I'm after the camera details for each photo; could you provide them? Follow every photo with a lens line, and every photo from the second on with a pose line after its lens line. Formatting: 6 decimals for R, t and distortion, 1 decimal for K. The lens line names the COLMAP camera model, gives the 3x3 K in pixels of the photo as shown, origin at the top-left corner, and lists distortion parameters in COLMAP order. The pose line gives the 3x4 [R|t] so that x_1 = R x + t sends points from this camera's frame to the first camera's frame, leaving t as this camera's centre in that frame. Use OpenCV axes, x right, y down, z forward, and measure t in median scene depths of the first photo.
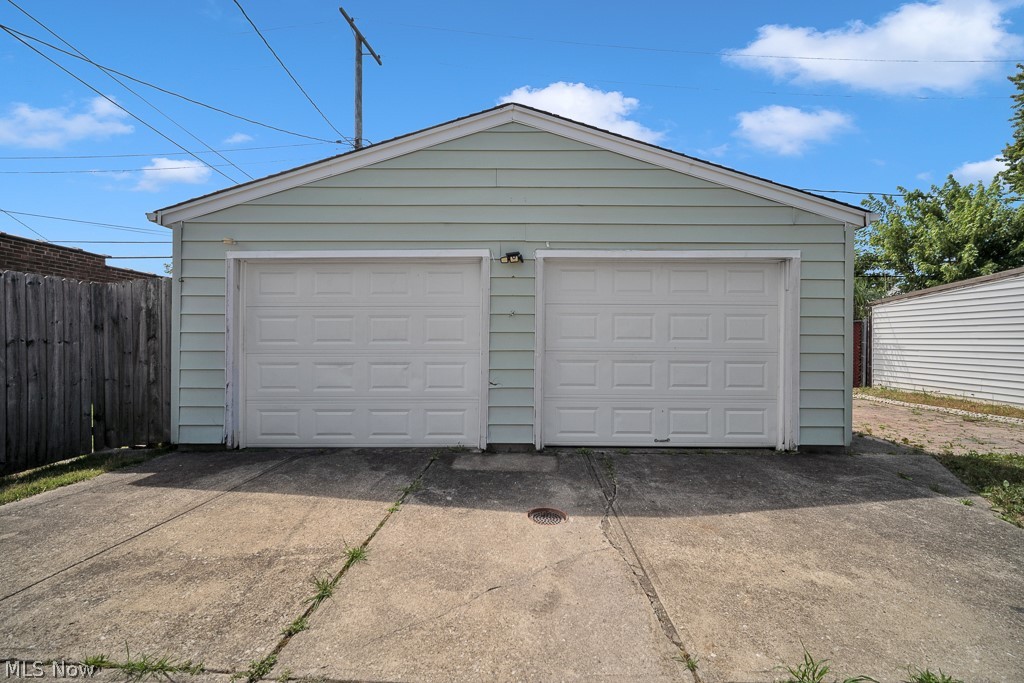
lens RADIAL K [[406.0, 0, 508.4], [0, 406.0, 341.8], [0, 0, 1]] dist [-0.007243, 0.002160]
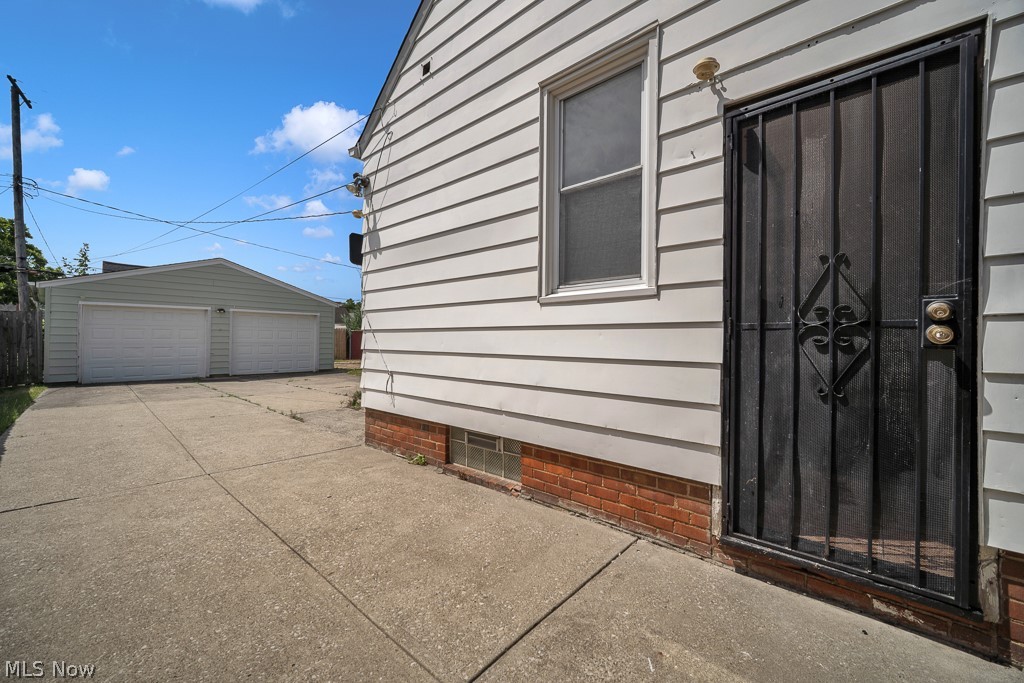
lens RADIAL K [[406.0, 0, 511.6], [0, 406.0, 340.7], [0, 0, 1]] dist [-0.007243, 0.002160]
pose [[0.654649, 0.002507, 0.755929, -0.785113], [-0.004384, 0.999990, 0.000480, -0.000549], [-0.755920, -0.003628, 0.654654, -2.388444]]
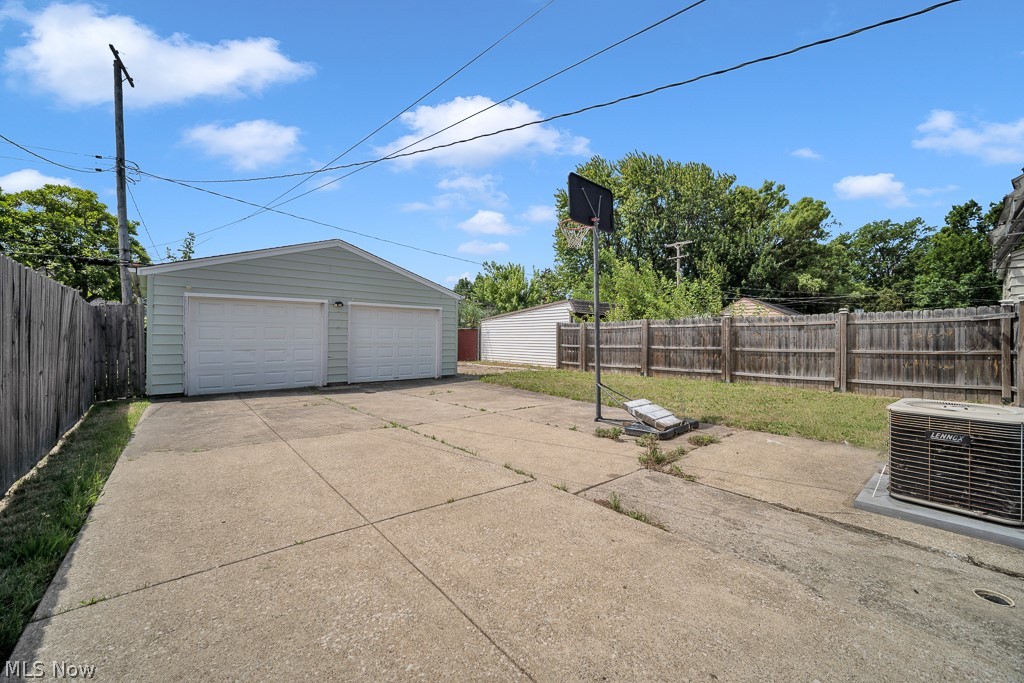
lens RADIAL K [[406.0, 0, 509.1], [0, 406.0, 340.7], [0, 0, 1]] dist [-0.007243, 0.002160]
pose [[0.747482, -0.003130, 0.664275, -0.779367], [0.000634, 0.999992, 0.003999, -0.001442], [-0.664282, -0.002568, 0.747478, -1.366466]]
